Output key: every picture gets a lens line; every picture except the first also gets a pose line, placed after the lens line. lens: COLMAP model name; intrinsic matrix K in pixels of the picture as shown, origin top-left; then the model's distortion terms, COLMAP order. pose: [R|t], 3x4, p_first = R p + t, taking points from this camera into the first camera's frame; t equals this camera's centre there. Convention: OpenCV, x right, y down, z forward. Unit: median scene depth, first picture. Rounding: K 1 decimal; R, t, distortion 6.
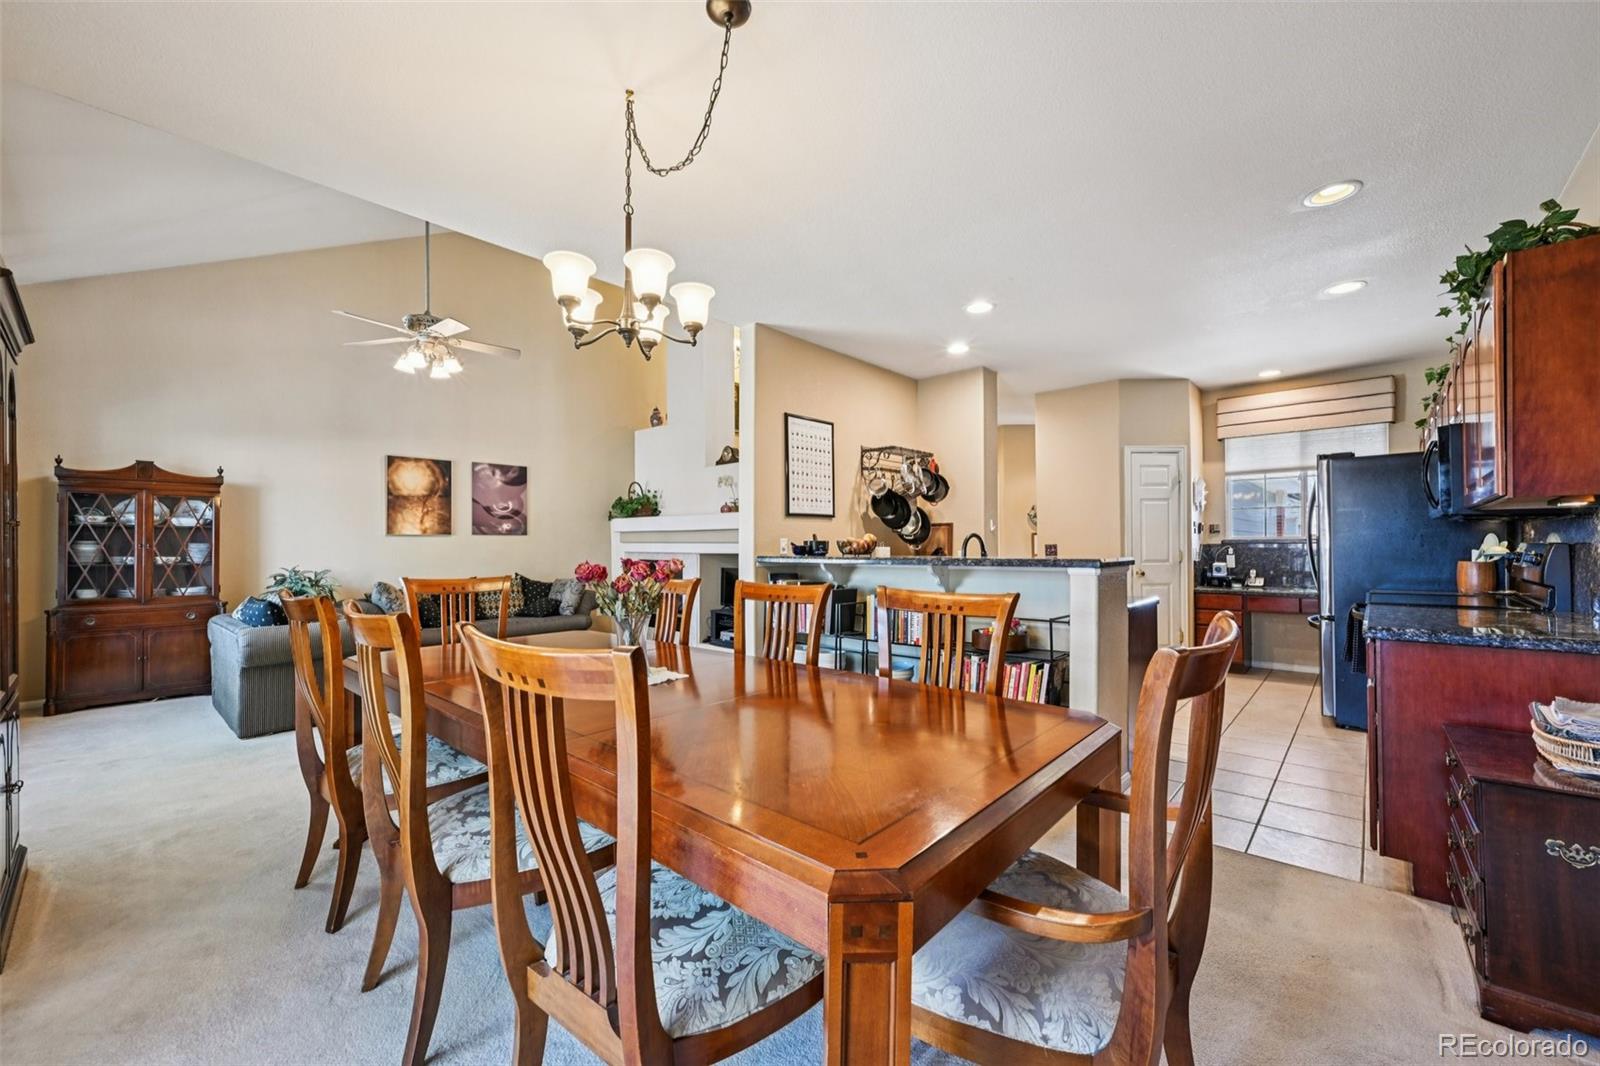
lens RADIAL K [[618.8, 0, 805.3], [0, 618.8, 541.7], [0, 0, 1]] dist [-0.000148, 0.000136]
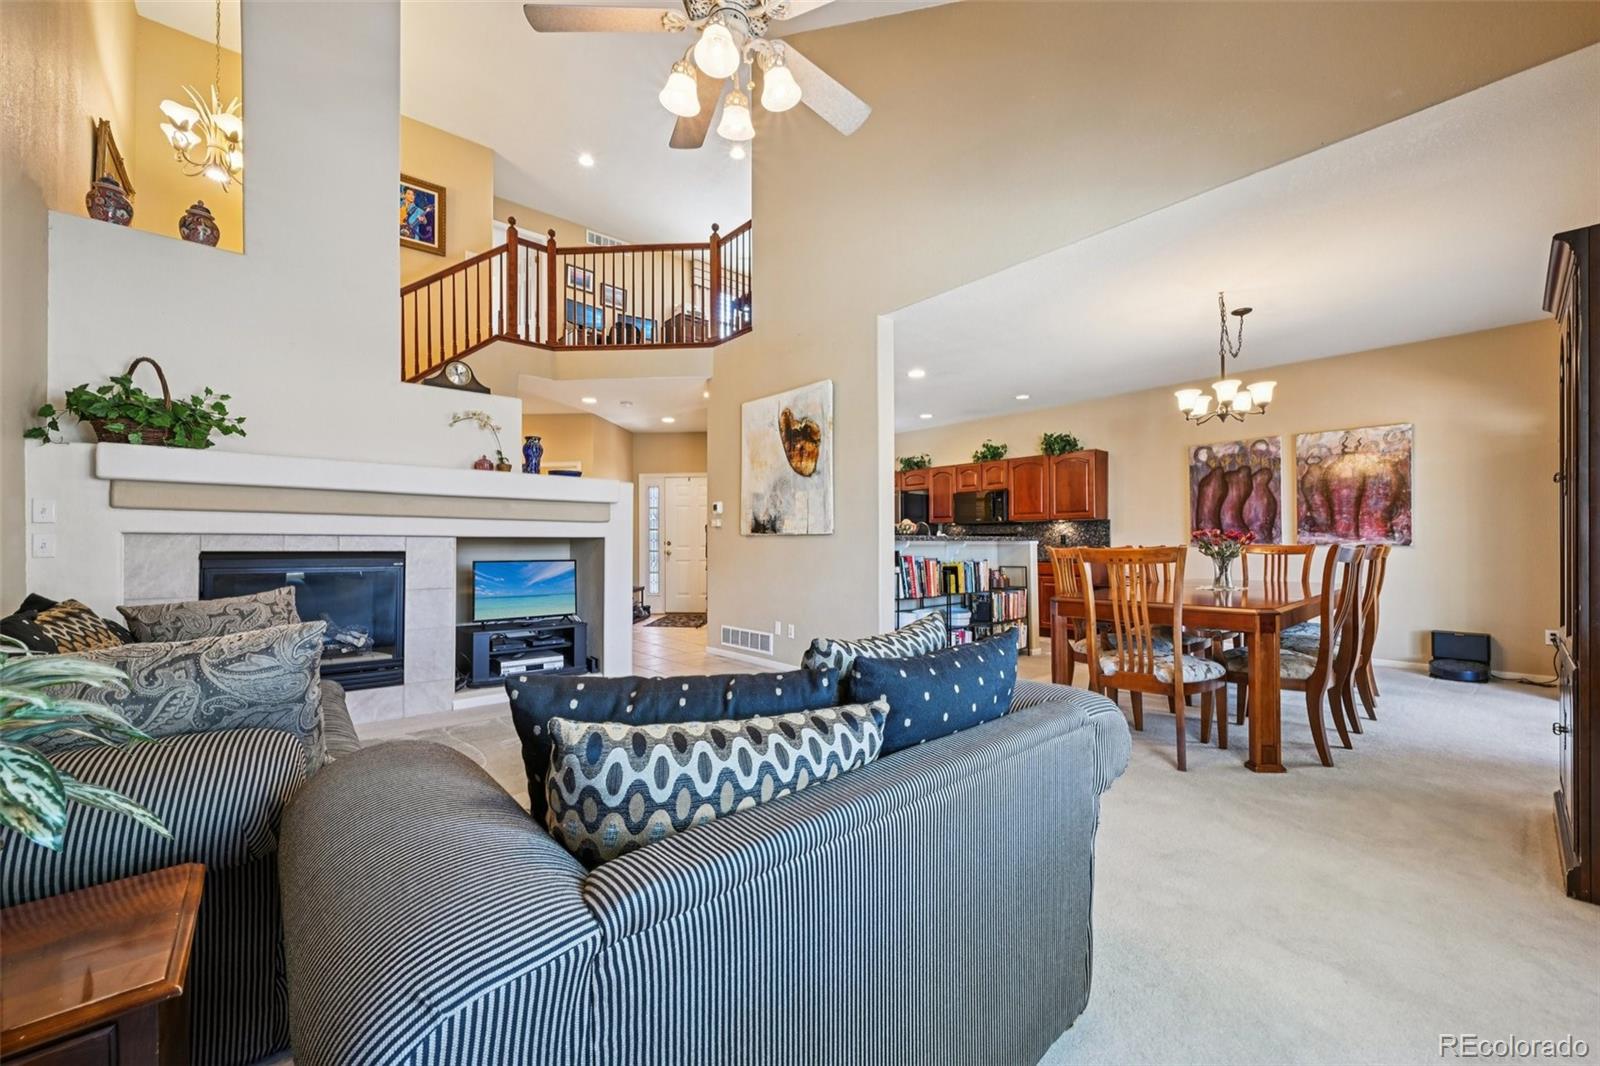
lens RADIAL K [[627.4, 0, 803.1], [0, 627.4, 542.1], [0, 0, 1]] dist [-0.000919, -0.000003]
pose [[0.118440, 0.005627, 0.992945, -0.790067], [-0.003078, 0.999981, -0.005300, 0.029023], [-0.992956, -0.002428, 0.118455, 0.677222]]
